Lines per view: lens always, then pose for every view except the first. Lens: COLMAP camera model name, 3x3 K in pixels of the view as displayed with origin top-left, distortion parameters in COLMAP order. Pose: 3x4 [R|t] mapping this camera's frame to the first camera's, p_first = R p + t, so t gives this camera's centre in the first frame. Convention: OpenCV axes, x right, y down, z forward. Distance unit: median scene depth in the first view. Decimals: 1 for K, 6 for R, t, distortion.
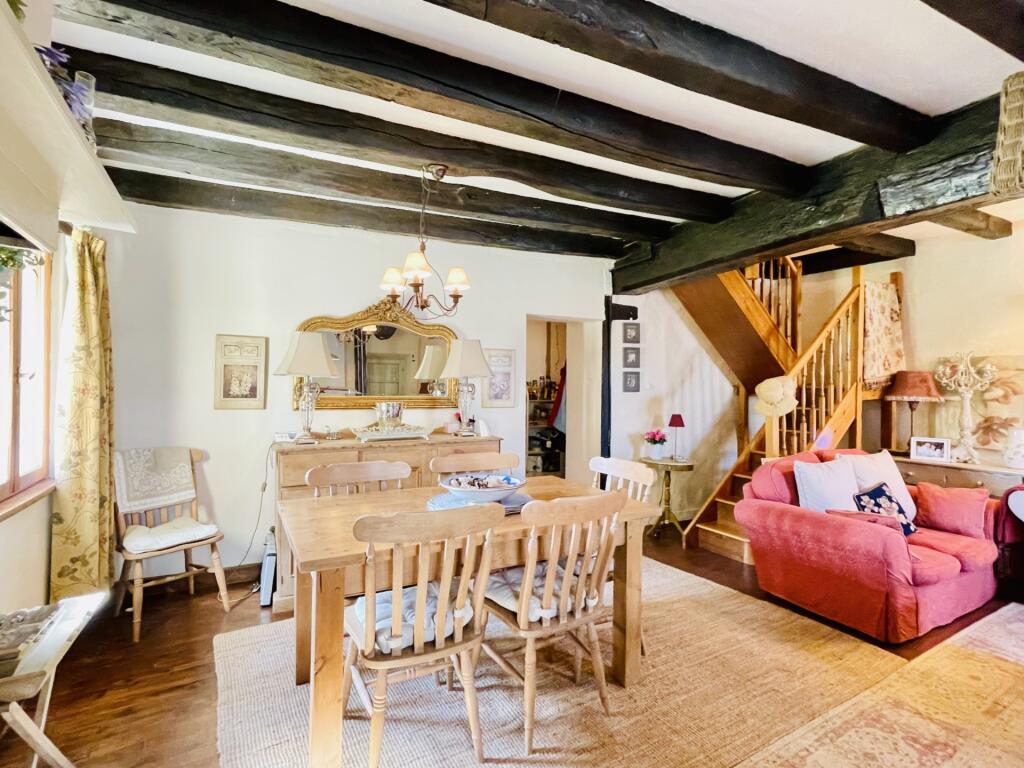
lens RADIAL K [[510.2, 0, 509.5], [0, 510.2, 384.9], [0, 0, 1]] dist [-0.000698, 0.000765]
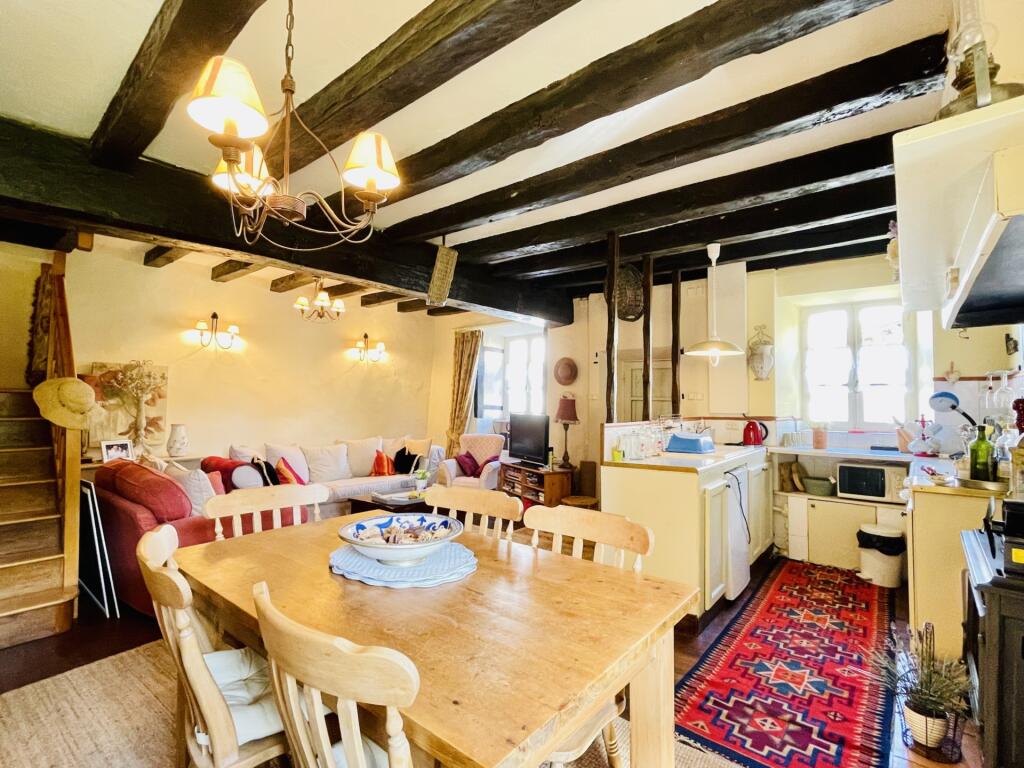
lens RADIAL K [[510.2, 0, 510.8], [0, 510.2, 383.5], [0, 0, 1]] dist [-0.000698, 0.000765]
pose [[-0.367871, 0.016292, 0.929734, -0.444802], [-0.011880, 0.999683, -0.022218, 0.001360], [-0.929801, -0.019219, -0.367561, 0.642933]]
